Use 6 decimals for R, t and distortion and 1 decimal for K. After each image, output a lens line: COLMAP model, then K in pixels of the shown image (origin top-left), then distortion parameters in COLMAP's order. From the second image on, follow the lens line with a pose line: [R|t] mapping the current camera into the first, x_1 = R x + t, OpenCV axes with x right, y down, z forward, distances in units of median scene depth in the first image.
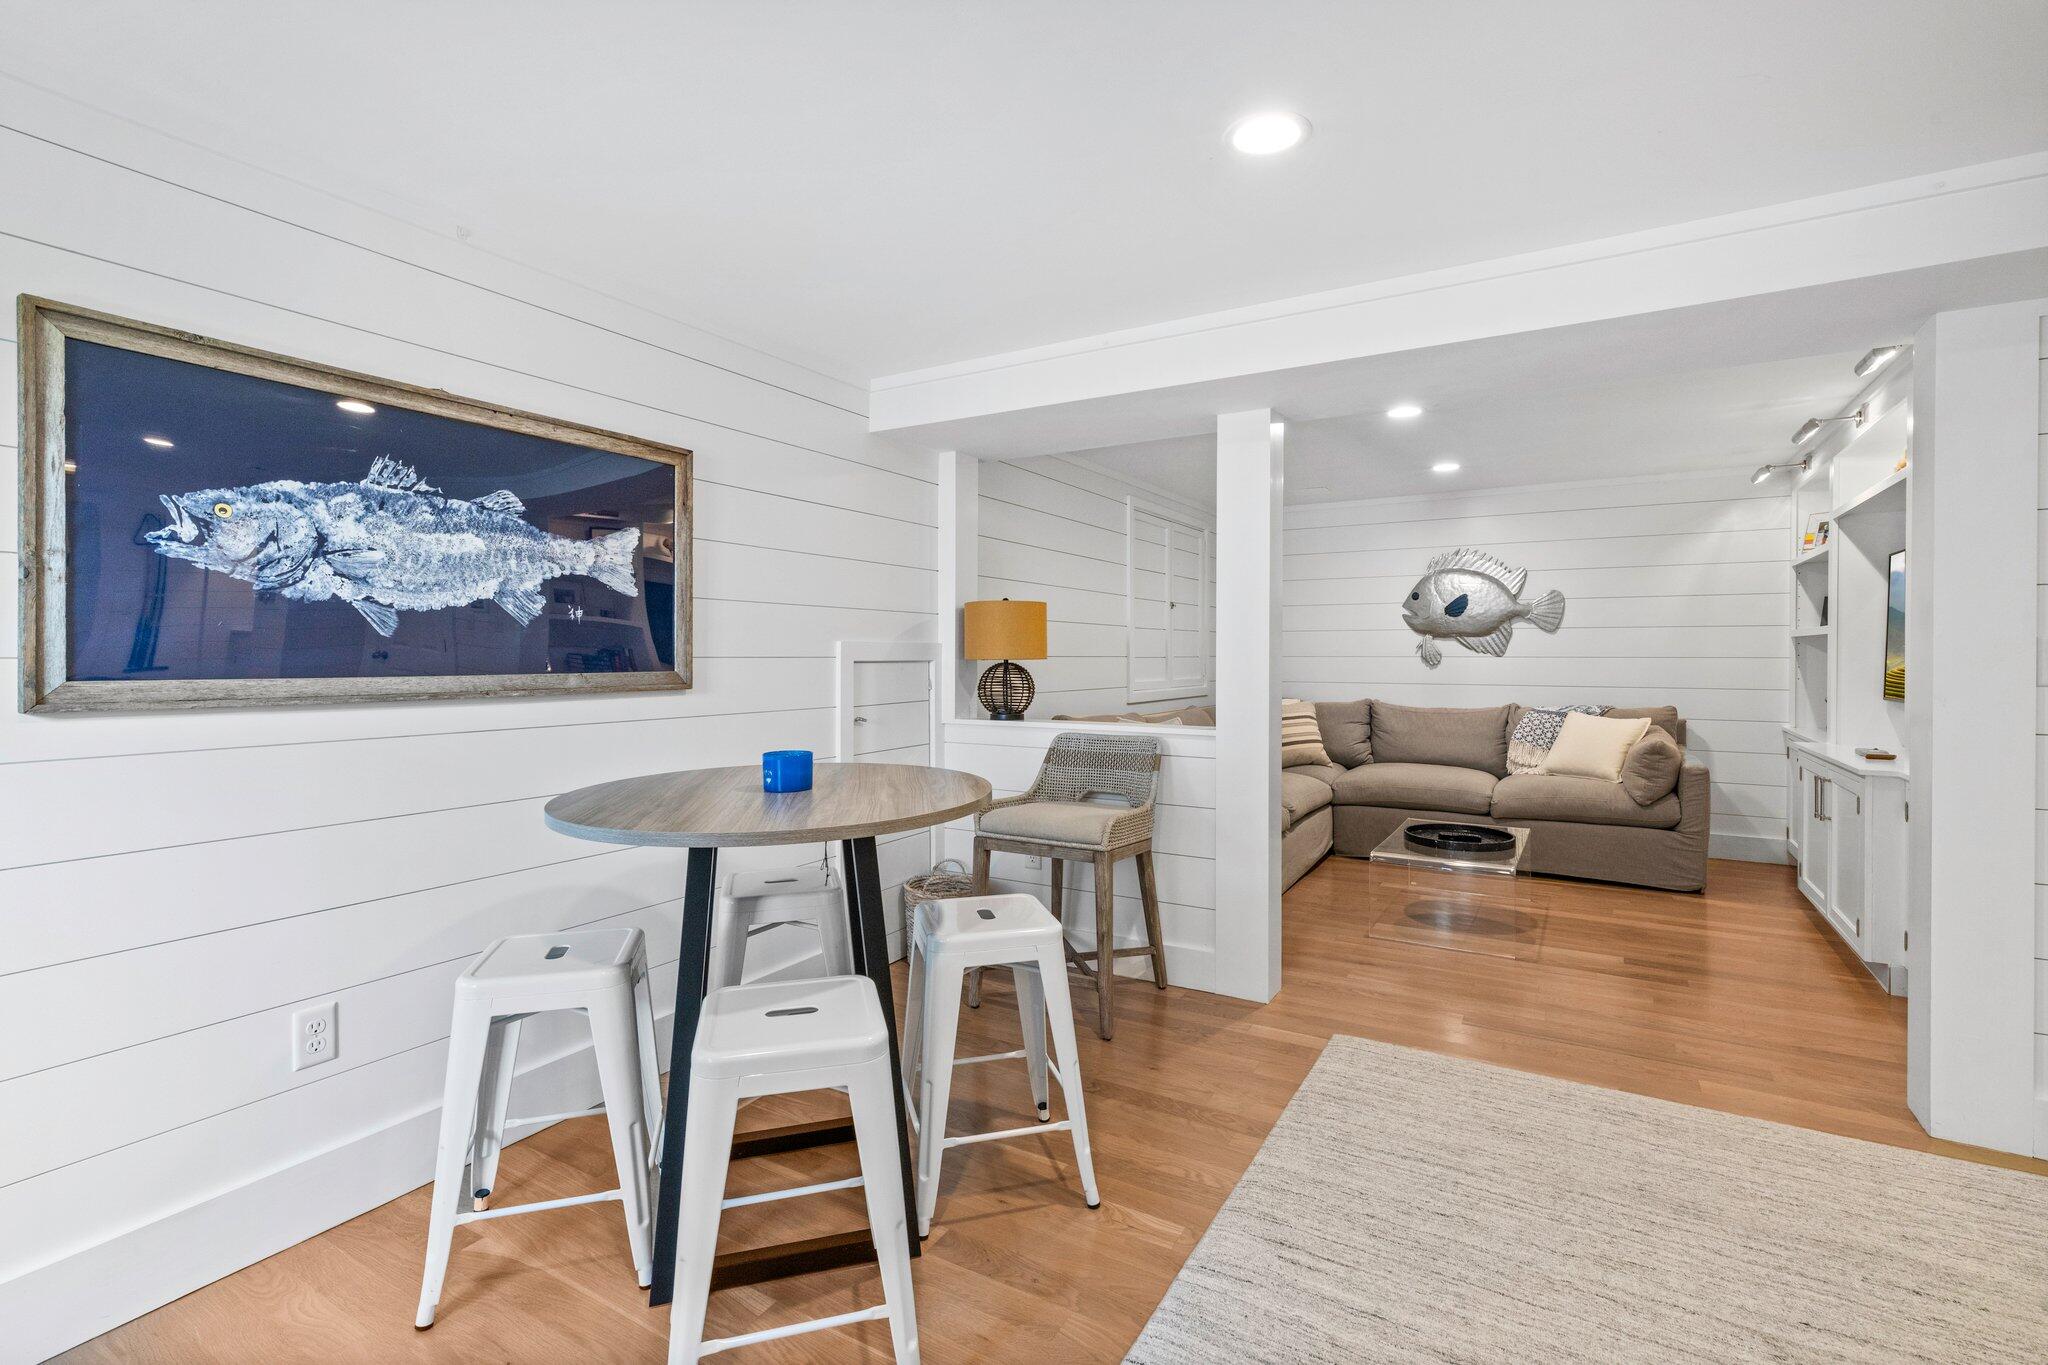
lens RADIAL K [[948.6, 0, 1014.1], [0, 948.6, 667.3], [0, 0, 1]] dist [0.001790, -0.000612]
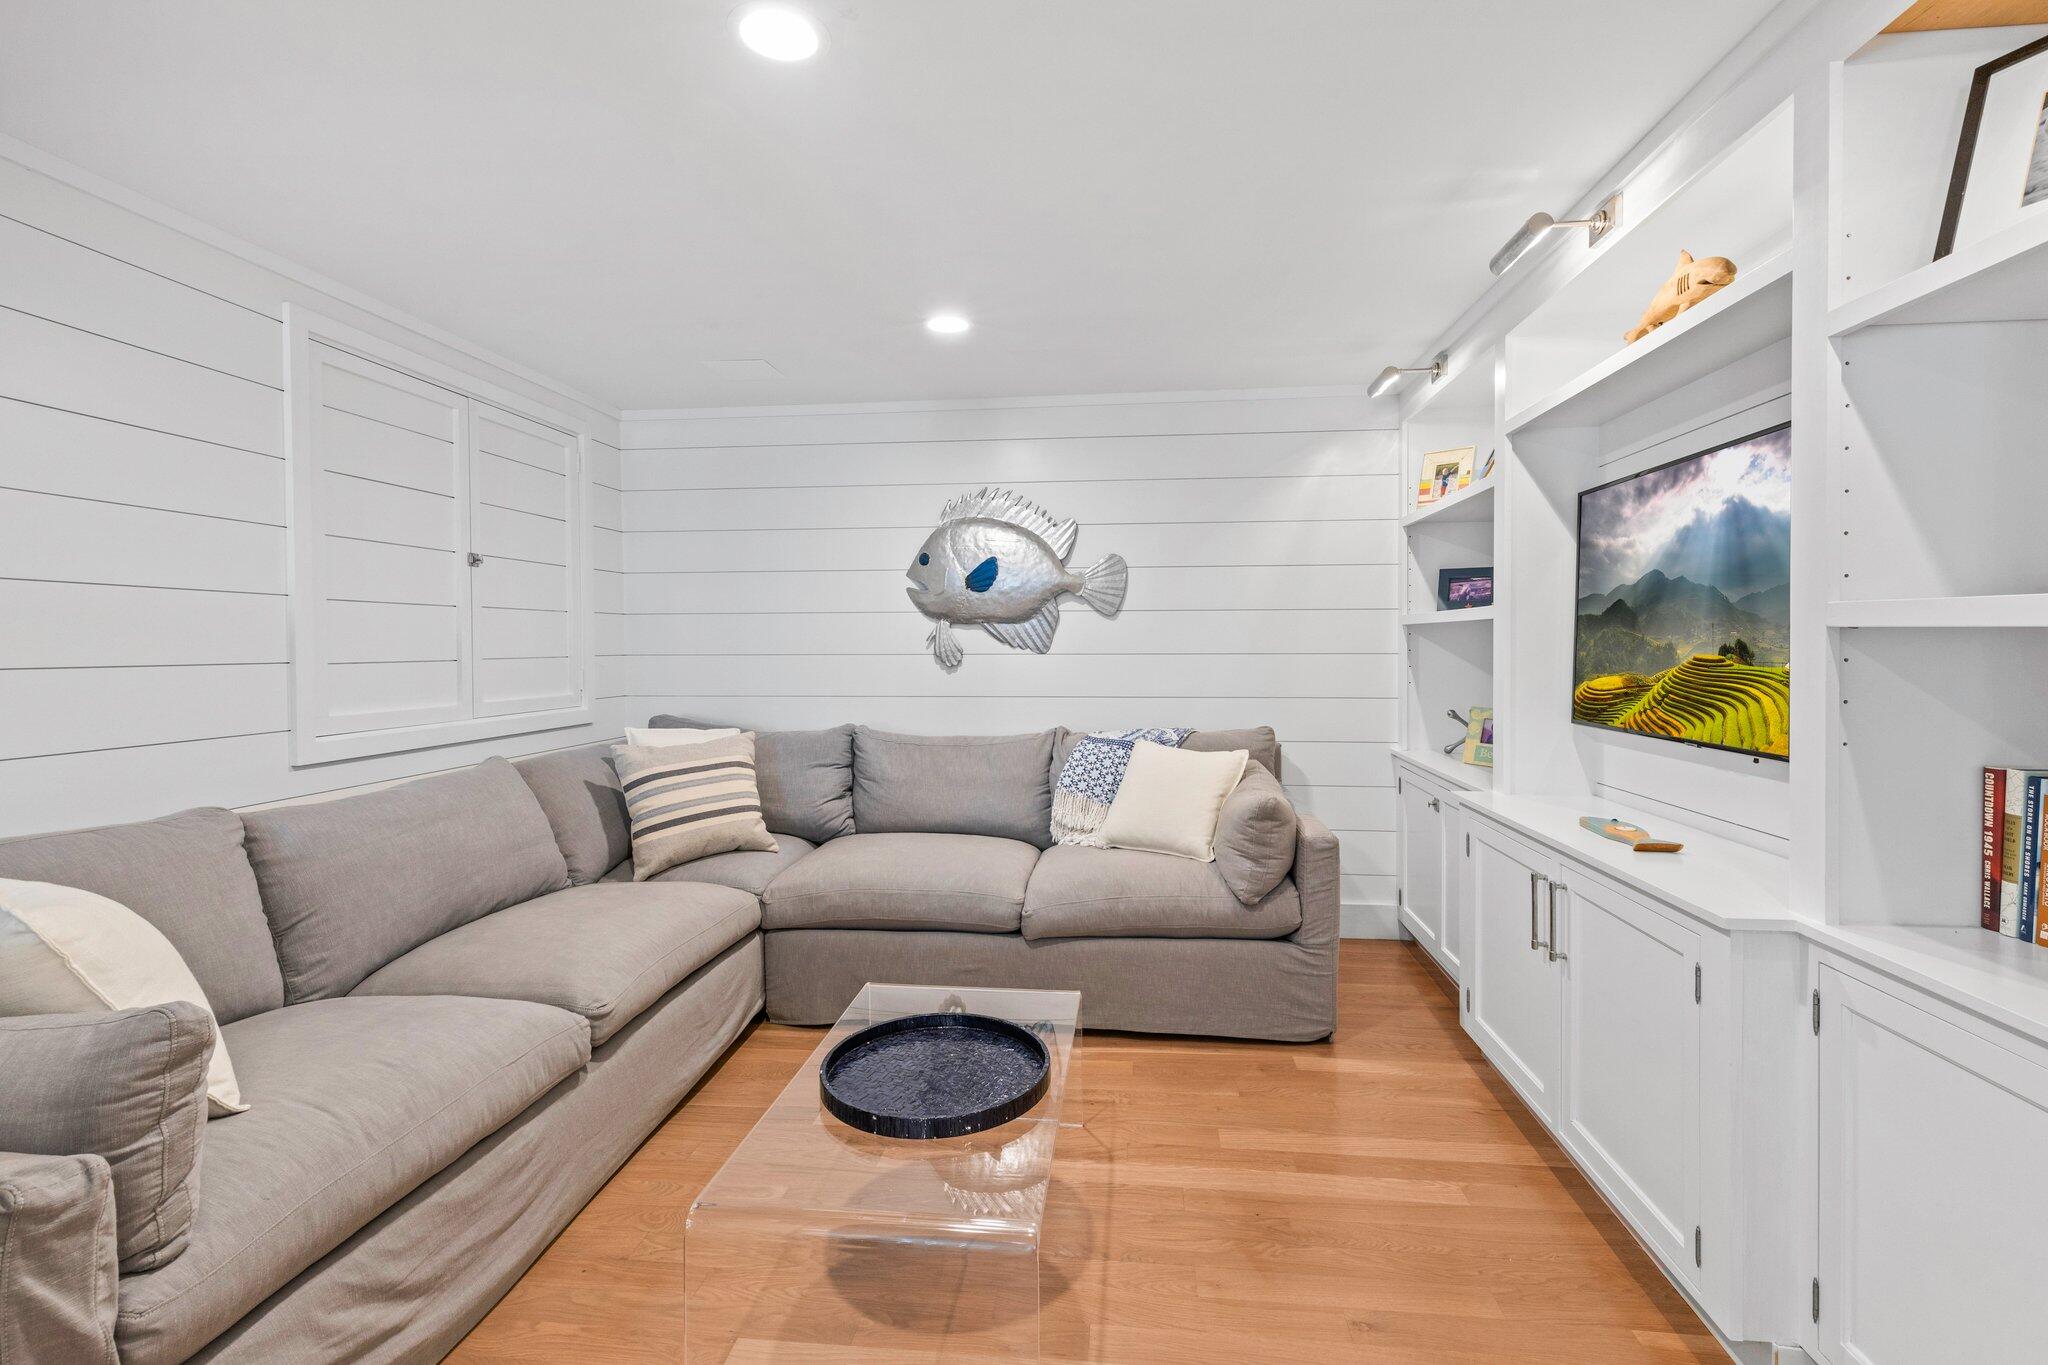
lens RADIAL K [[948.6, 0, 1025.2], [0, 948.6, 672.5], [0, 0, 1]] dist [0.001790, -0.000612]
pose [[0.909917, -0.016559, 0.414459, 0.247962], [0.010093, 0.999791, 0.017786, -0.010949], [-0.414667, -0.012001, 0.909894, 0.442193]]
